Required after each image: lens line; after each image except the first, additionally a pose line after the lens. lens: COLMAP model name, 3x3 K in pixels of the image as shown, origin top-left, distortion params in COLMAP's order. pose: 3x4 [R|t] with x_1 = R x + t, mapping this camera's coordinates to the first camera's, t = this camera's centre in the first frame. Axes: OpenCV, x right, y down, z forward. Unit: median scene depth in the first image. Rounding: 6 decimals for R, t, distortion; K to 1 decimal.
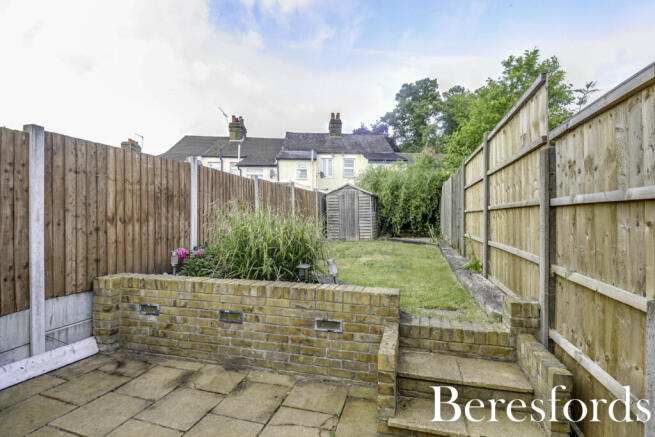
lens RADIAL K [[333.4, 0, 328.5], [0, 333.4, 219.0], [0, 0, 1]] dist [-0.014898, -0.000834]
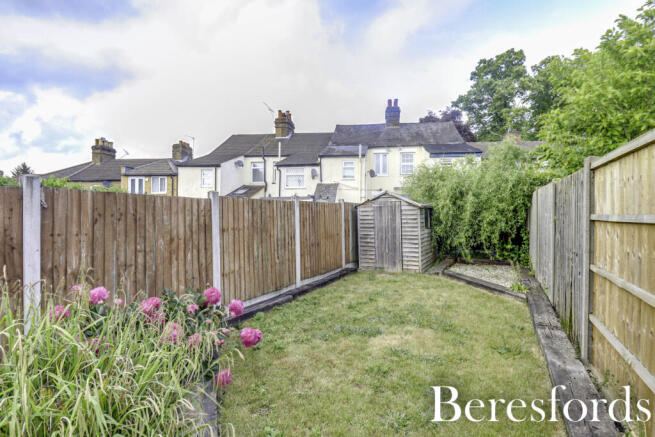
lens RADIAL K [[333.4, 0, 326.6], [0, 333.4, 217.2], [0, 0, 1]] dist [-0.014898, -0.000834]
pose [[0.975994, 0.001181, -0.217796, 0.046138], [0.001702, 0.999913, 0.013050, -0.031267], [0.217793, -0.013108, 0.975907, 0.145680]]
